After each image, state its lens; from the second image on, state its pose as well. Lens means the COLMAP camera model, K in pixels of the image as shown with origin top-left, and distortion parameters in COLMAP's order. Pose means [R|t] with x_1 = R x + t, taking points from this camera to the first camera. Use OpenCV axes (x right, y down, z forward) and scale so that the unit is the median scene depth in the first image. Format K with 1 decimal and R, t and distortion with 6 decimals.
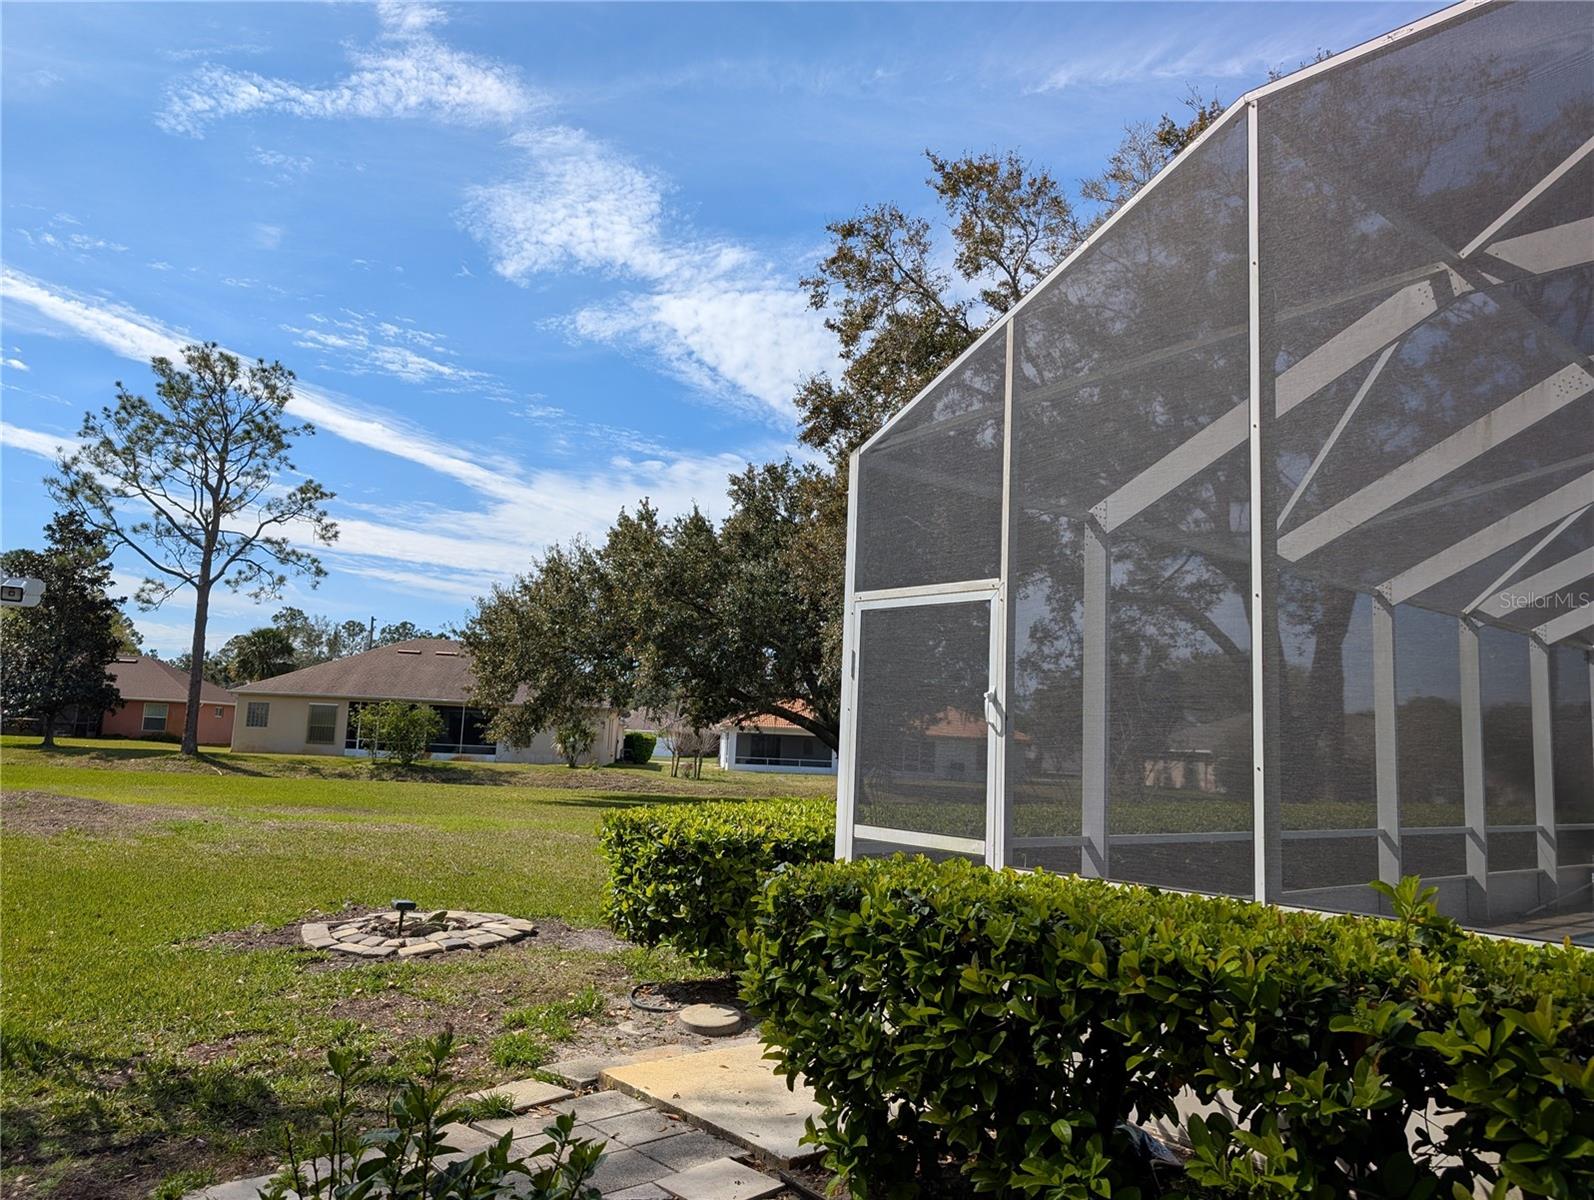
lens RADIAL K [[1175.4, 0, 795.5], [0, 1175.4, 602.8], [0, 0, 1]] dist [0.011945, -0.001048]
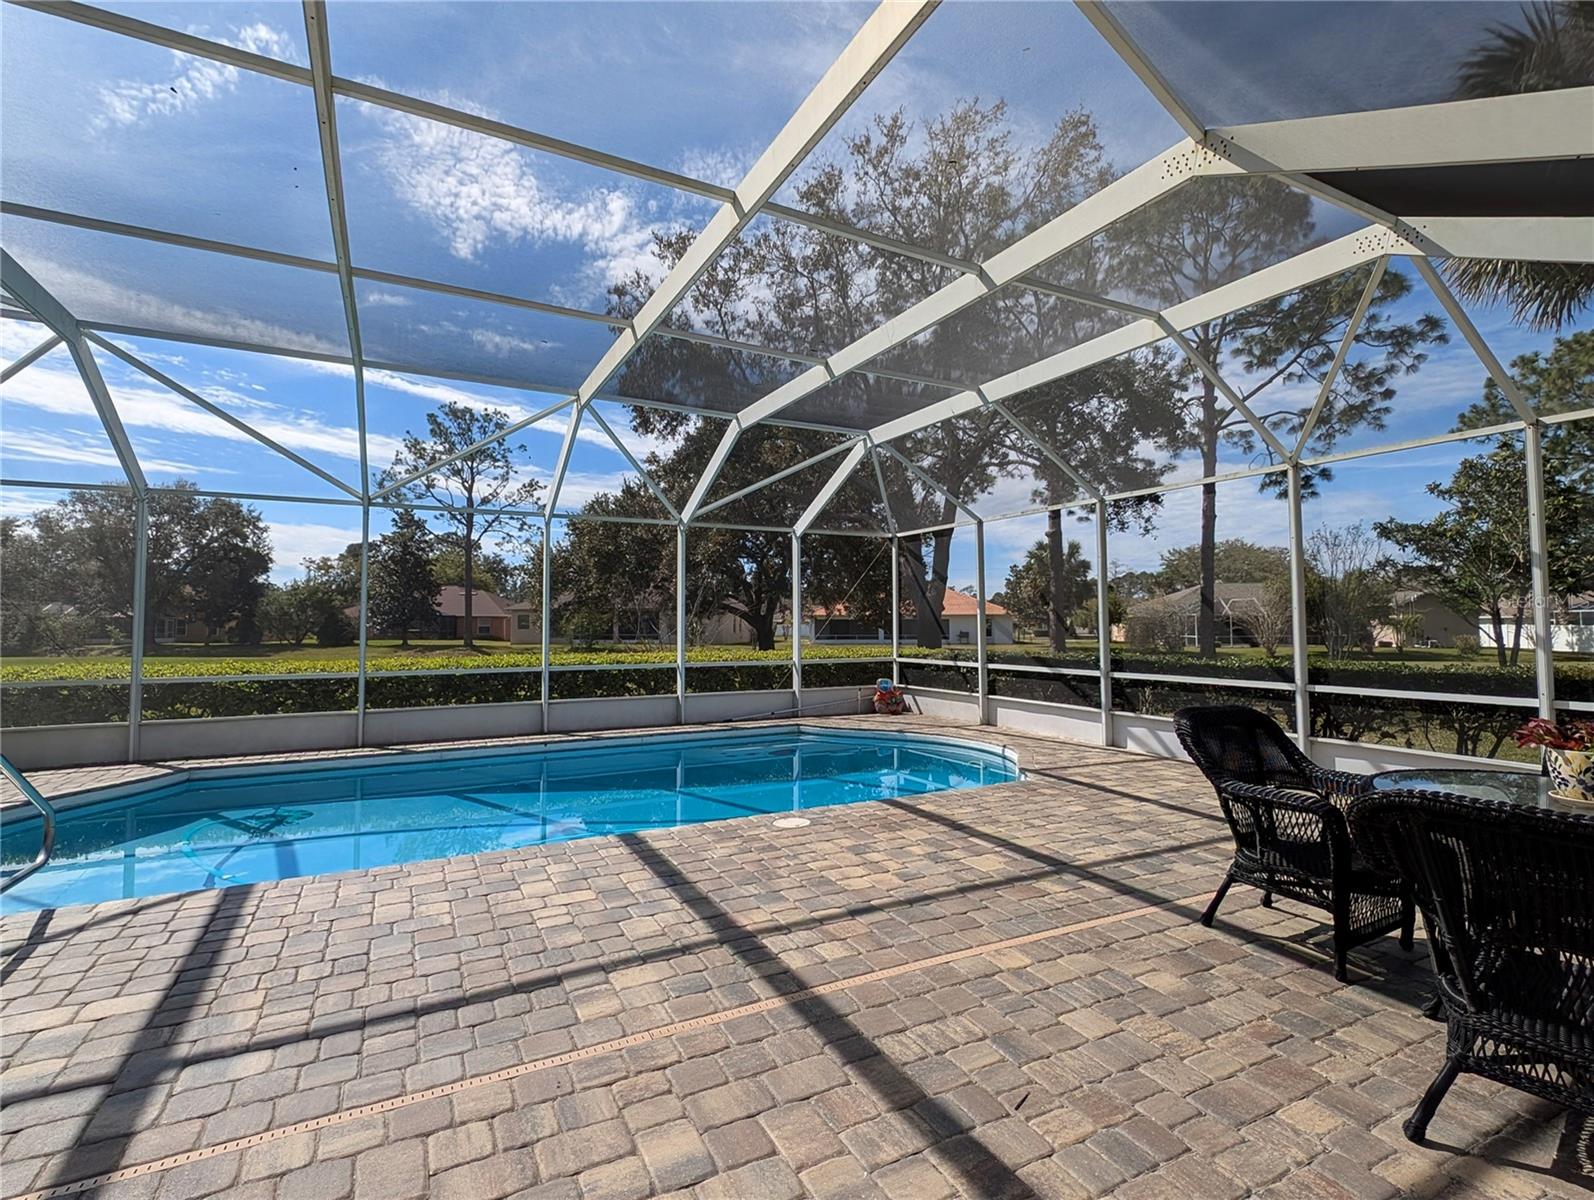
lens RADIAL K [[768.5, 0, 804.1], [0, 768.5, 594.6], [0, 0, 1]] dist [0.010949, -0.000578]
pose [[0.972644, -0.056152, -0.225411, 0.254386], [0.073469, 0.994895, 0.069177, 0.013909], [0.220376, -0.083845, 0.971805, 0.034091]]
